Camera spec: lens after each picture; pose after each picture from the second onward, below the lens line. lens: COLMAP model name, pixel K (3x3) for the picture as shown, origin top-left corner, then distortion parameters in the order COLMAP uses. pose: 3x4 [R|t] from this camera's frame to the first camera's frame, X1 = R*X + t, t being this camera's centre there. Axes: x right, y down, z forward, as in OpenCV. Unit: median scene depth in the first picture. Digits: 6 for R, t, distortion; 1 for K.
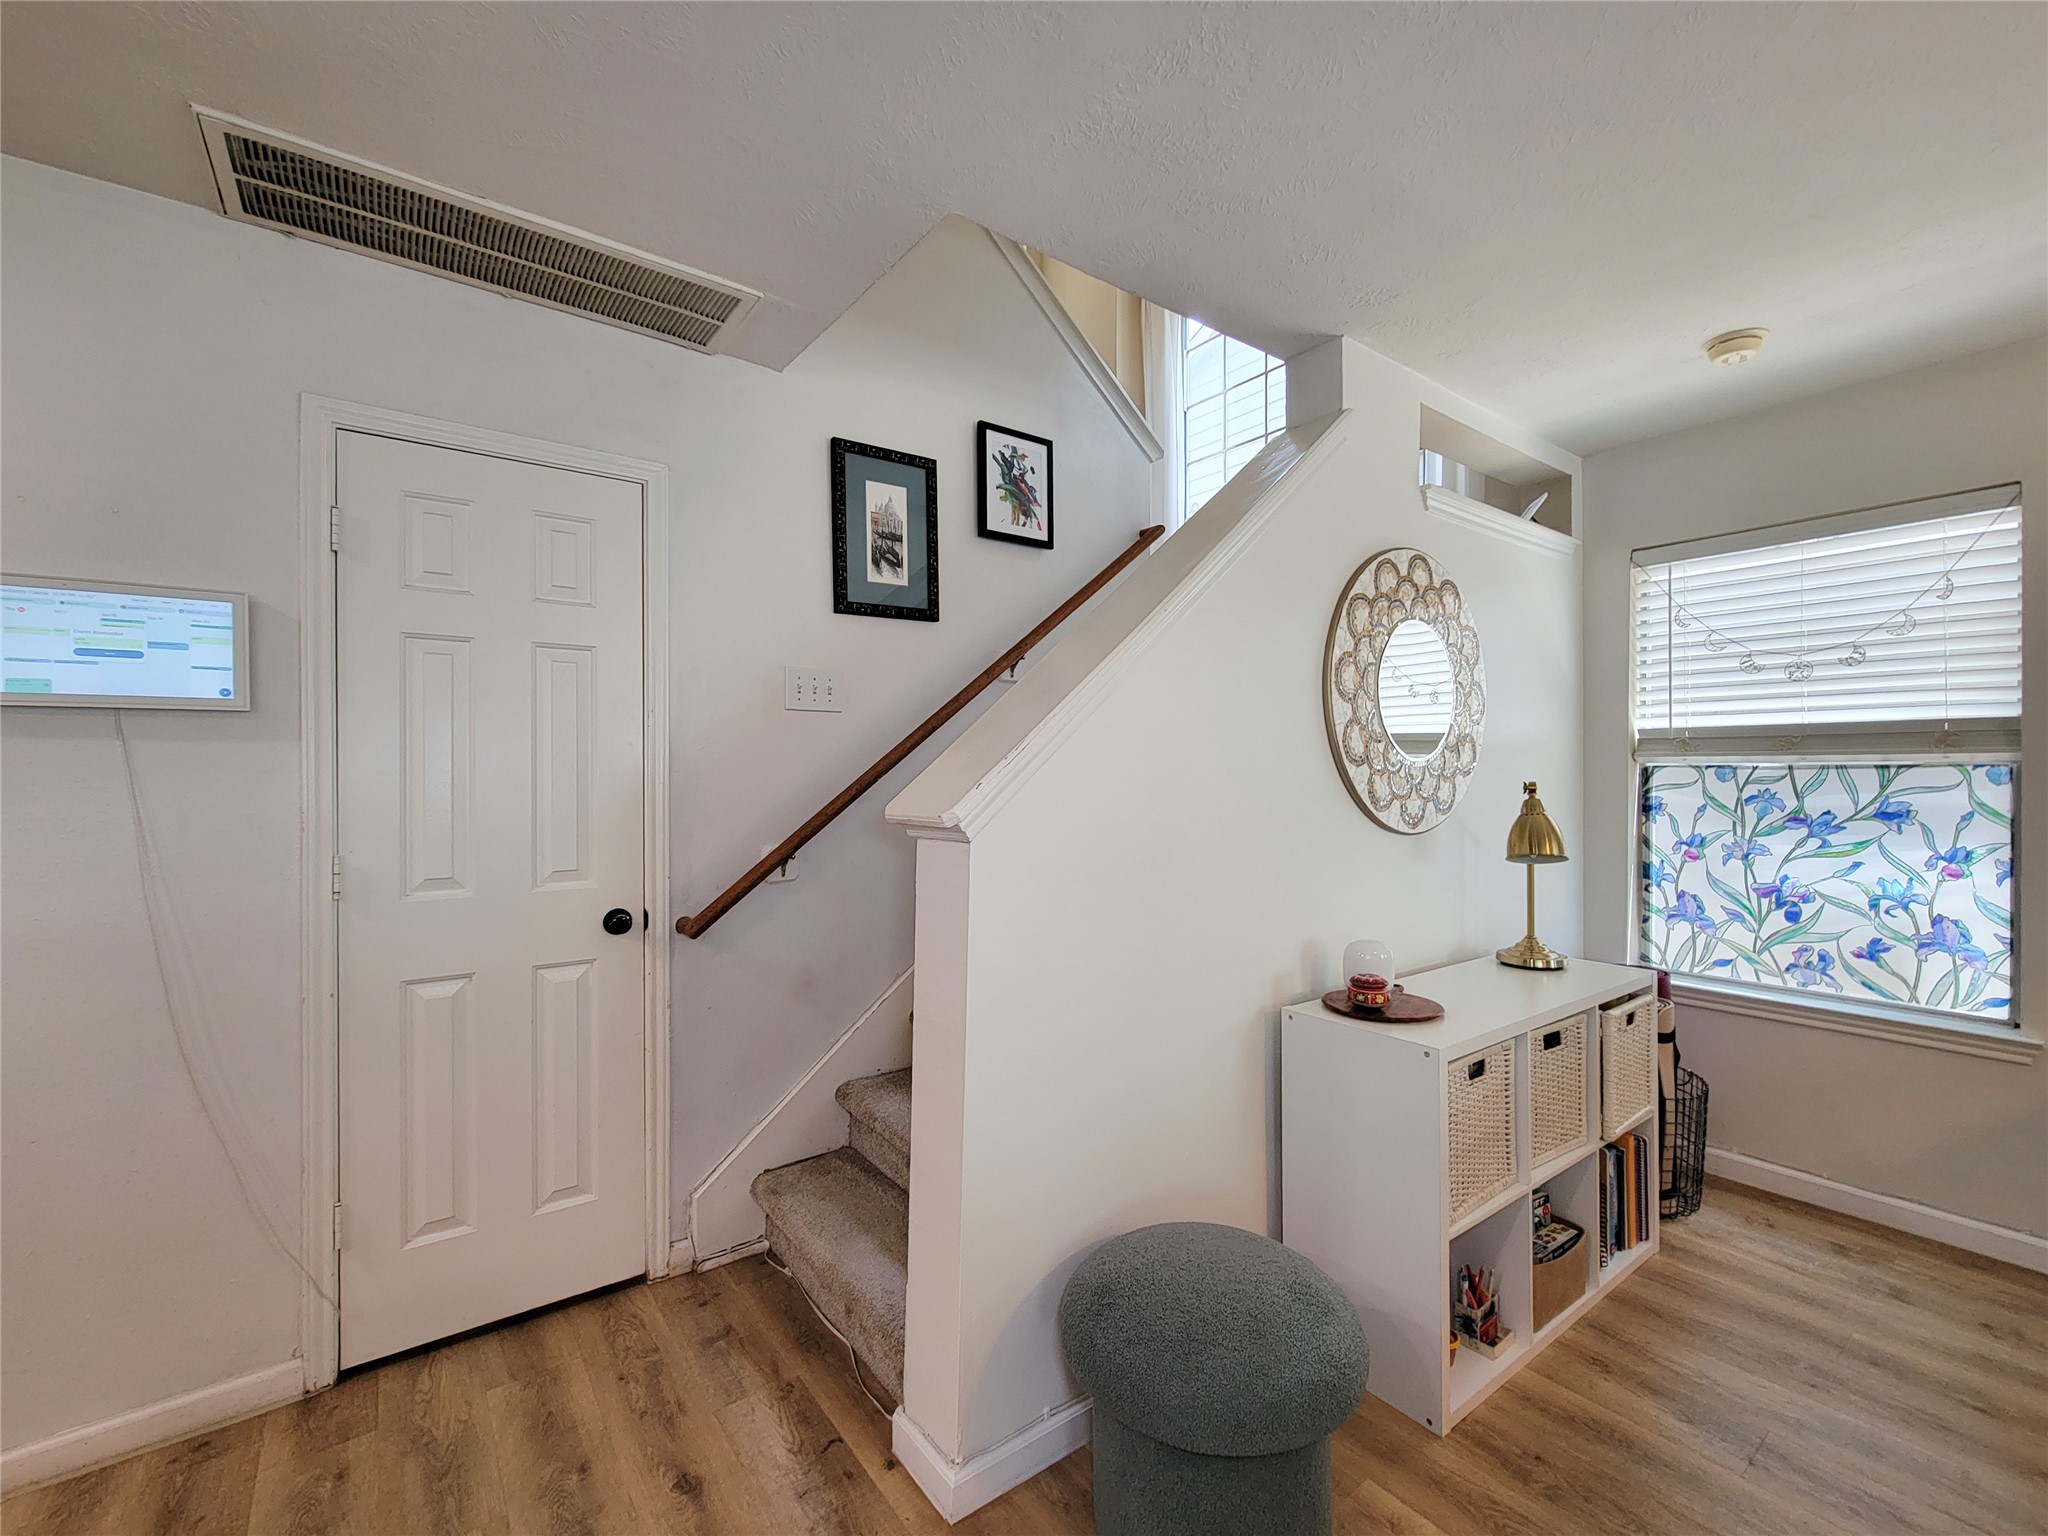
lens RADIAL K [[833.6, 0, 1036.4], [0, 833.6, 770.0], [0, 0, 1]] dist [0.001366, -0.001938]
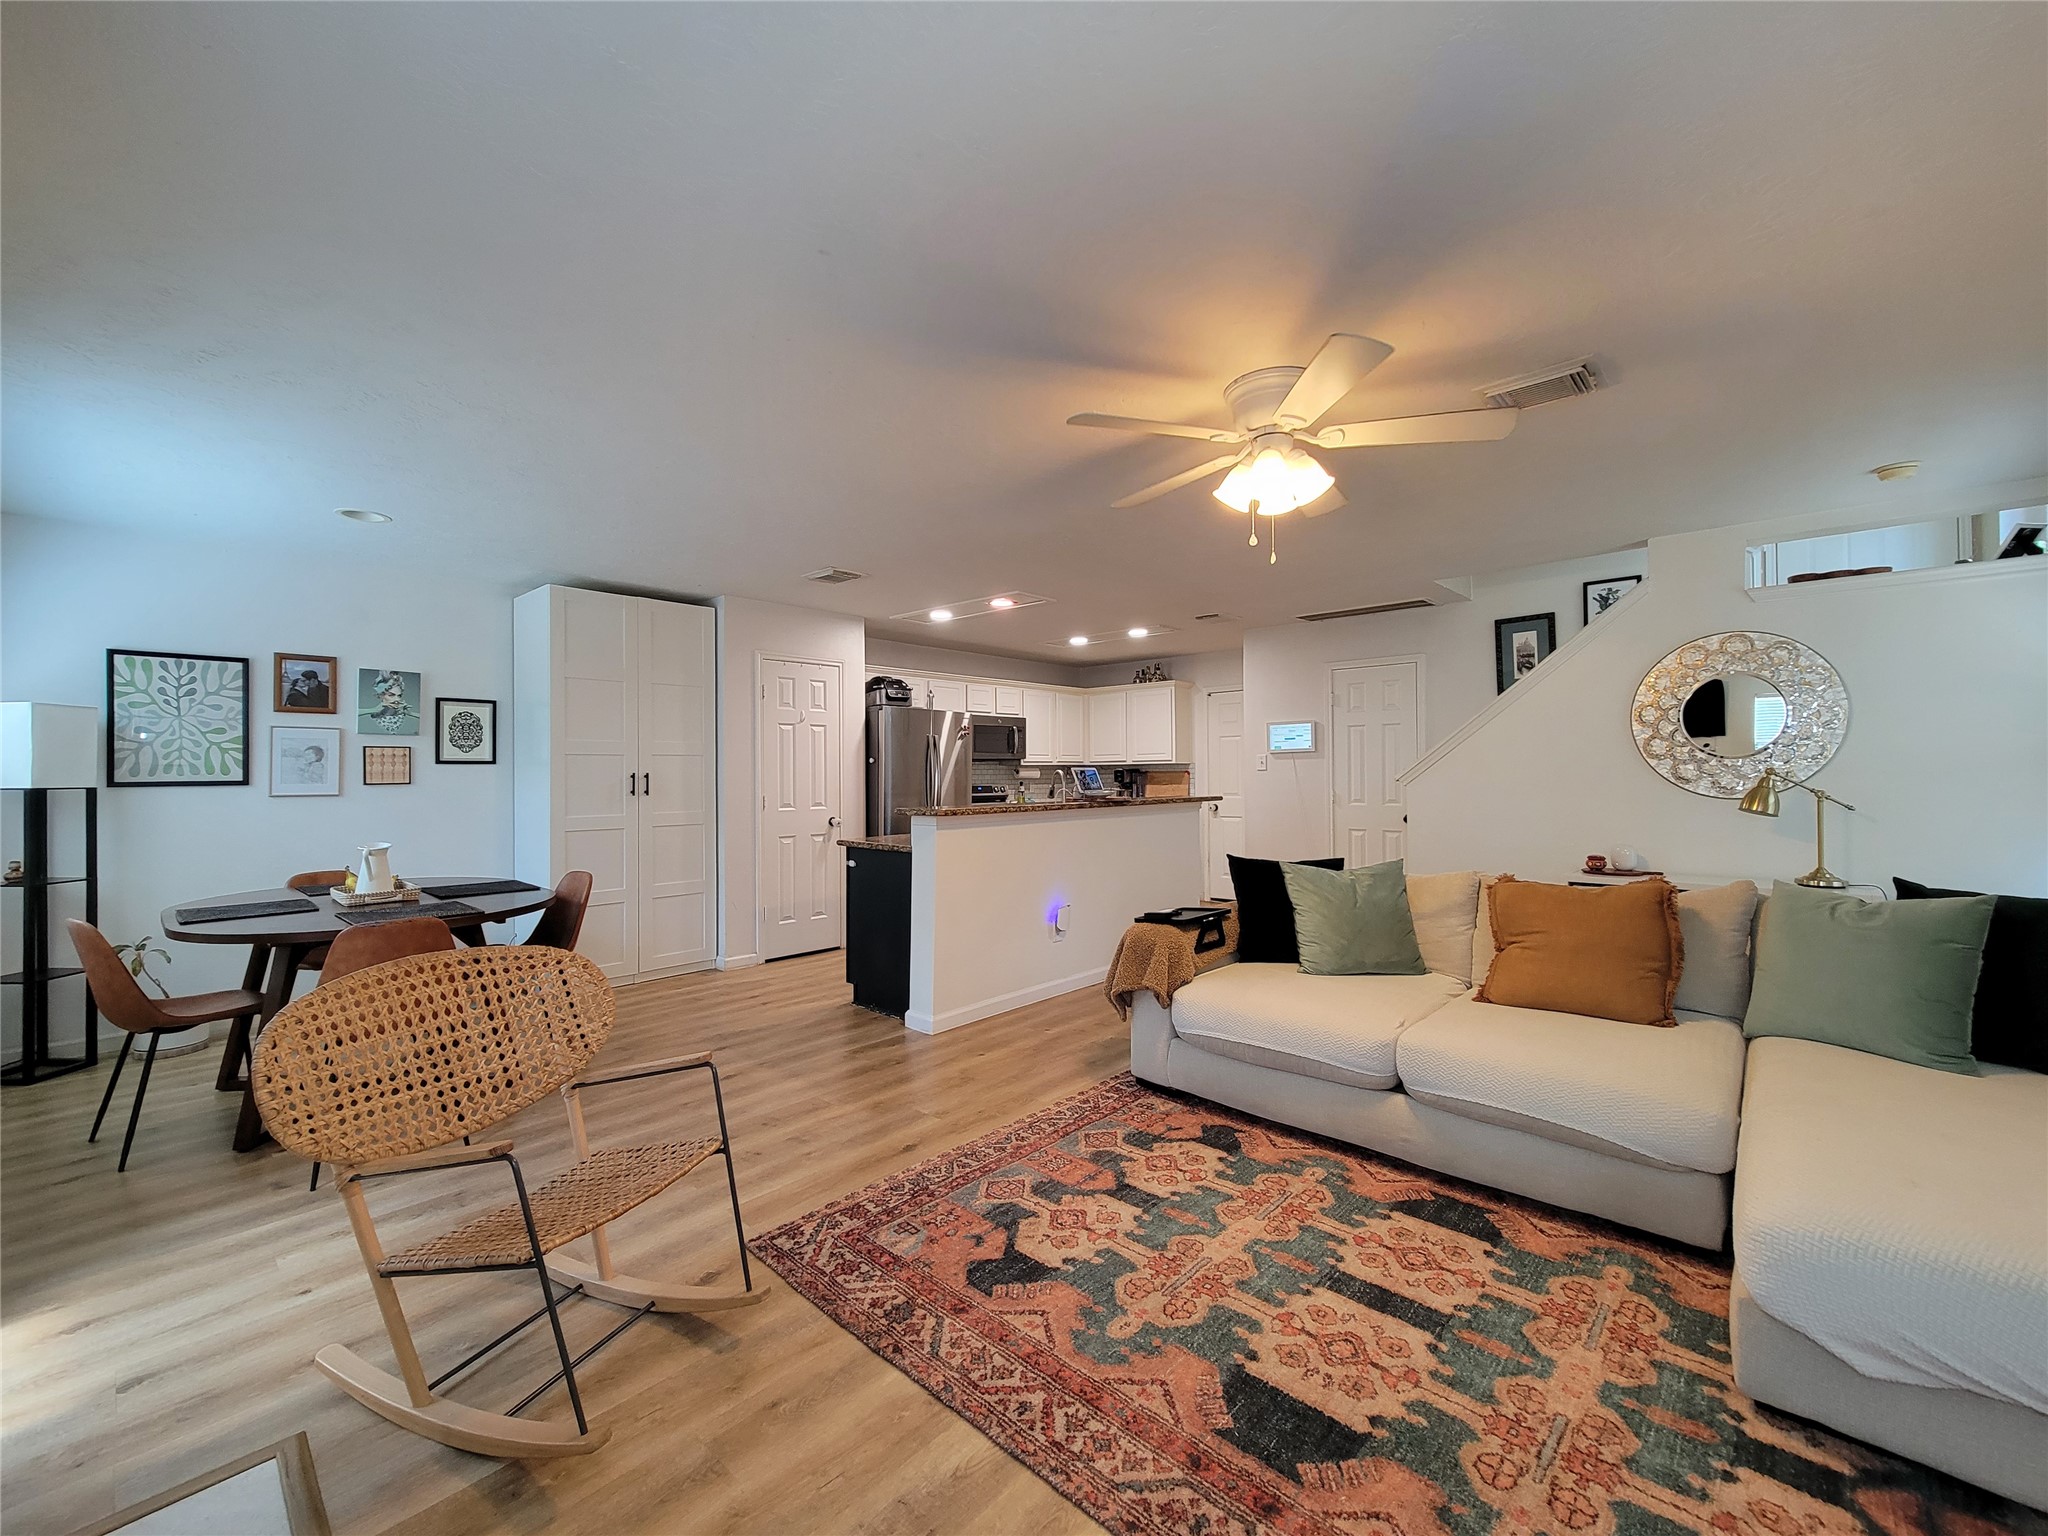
lens RADIAL K [[833.6, 0, 1016.2], [0, 833.6, 766.0], [0, 0, 1]] dist [0.001366, -0.001938]
pose [[0.179306, -0.009452, -0.983748, 1.703630], [0.006875, 0.999941, -0.008354, 0.012661], [0.983769, -0.005265, 0.179360, -0.683653]]
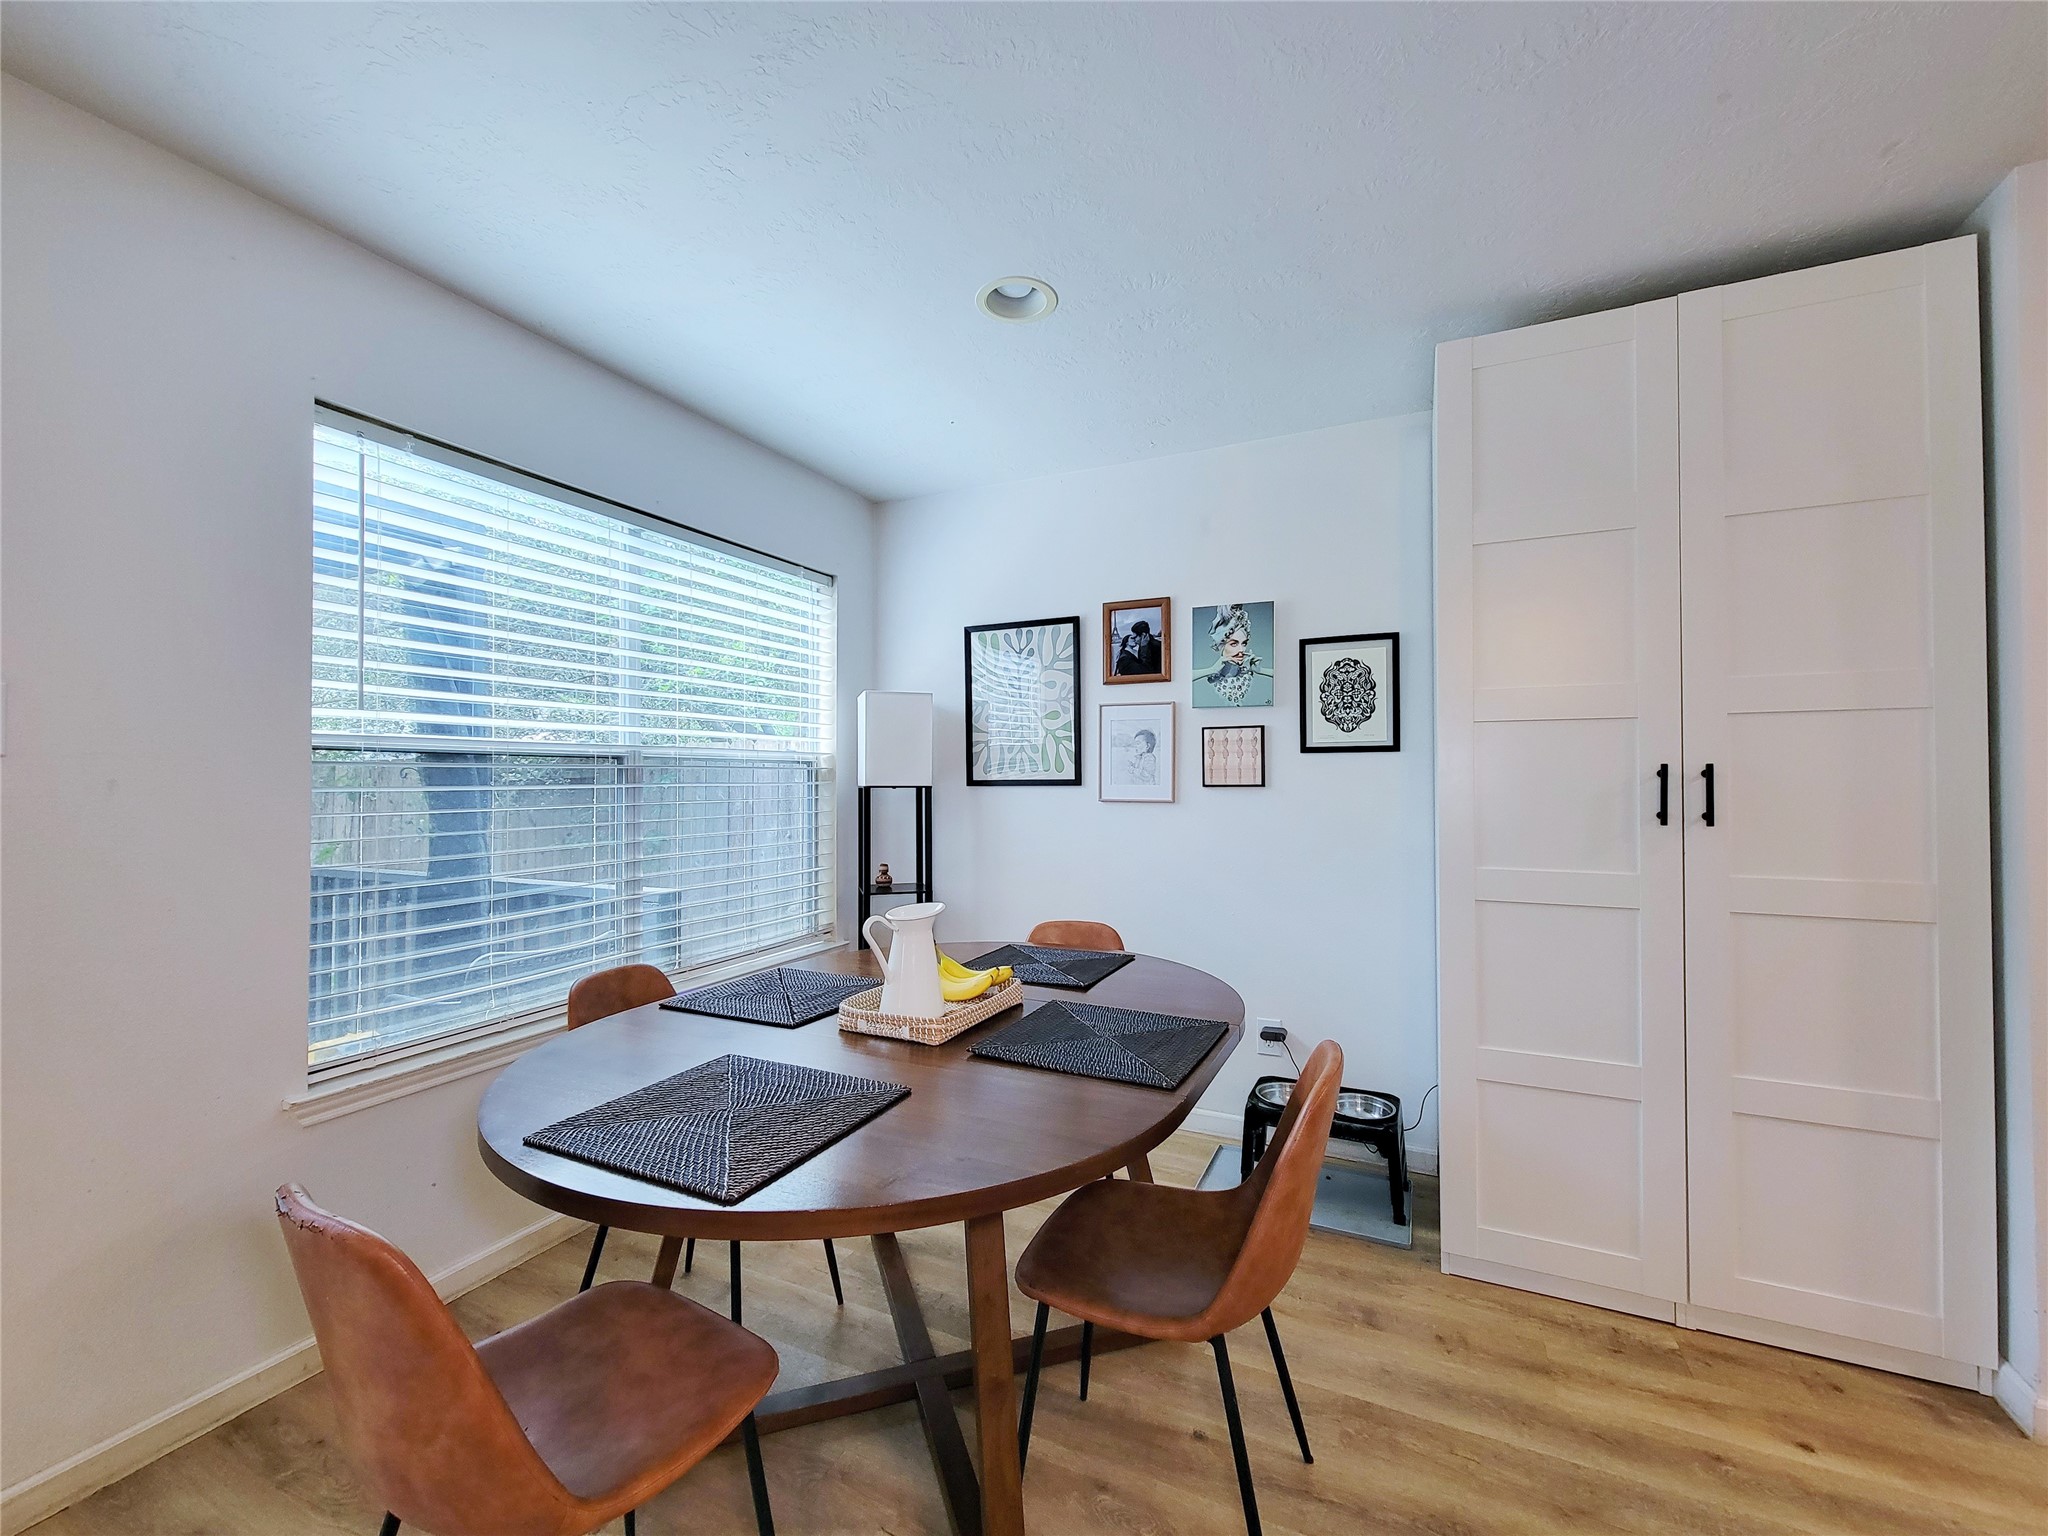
lens RADIAL K [[833.6, 0, 1028.6], [0, 833.6, 780.0], [0, 0, 1]] dist [0.001366, -0.001938]
pose [[-0.884802, -0.001764, -0.465963, 0.426759], [0.000693, 0.999987, -0.005101, 0.024477], [0.465966, -0.004836, -0.884789, -0.828139]]
